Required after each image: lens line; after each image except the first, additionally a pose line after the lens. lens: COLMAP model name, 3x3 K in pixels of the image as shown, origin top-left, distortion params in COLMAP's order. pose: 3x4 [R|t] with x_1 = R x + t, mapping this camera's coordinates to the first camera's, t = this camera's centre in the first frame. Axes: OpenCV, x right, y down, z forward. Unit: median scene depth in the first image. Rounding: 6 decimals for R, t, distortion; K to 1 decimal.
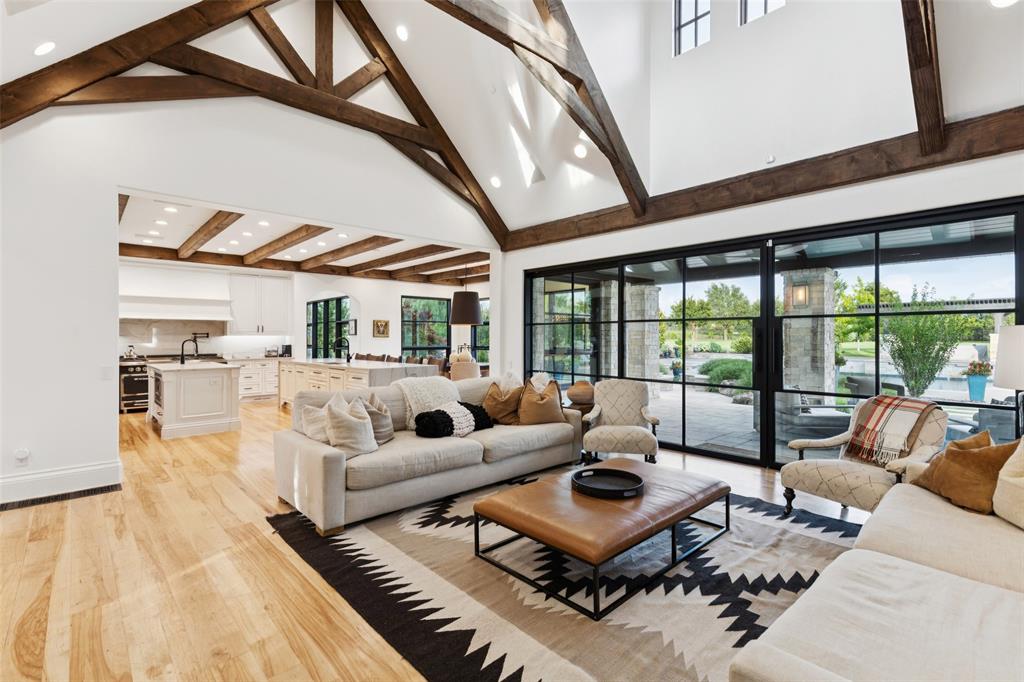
lens RADIAL K [[473.7, 0, 524.9], [0, 473.7, 334.4], [0, 0, 1]] dist [-0.003848, -0.000627]
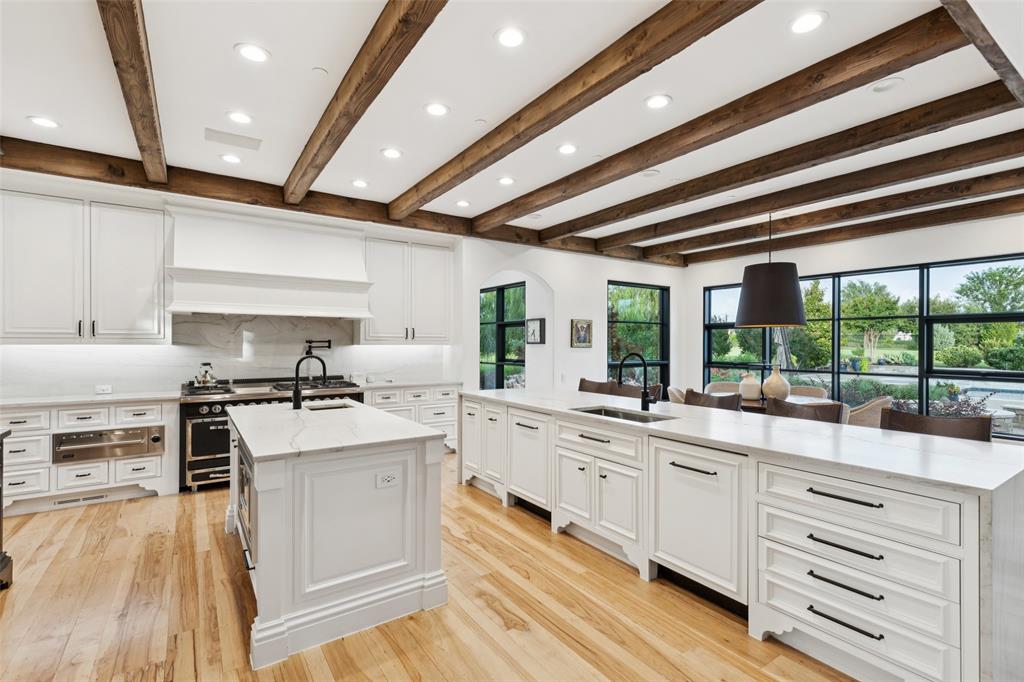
lens RADIAL K [[470.1, 0, 515.4], [0, 470.1, 342.4], [0, 0, 1]] dist [-0.000811, -0.000406]
pose [[0.987342, 0.003999, -0.158558, -0.347006], [-0.003195, 0.999981, 0.005320, -0.004143], [0.158576, -0.004746, 0.987335, 0.457535]]
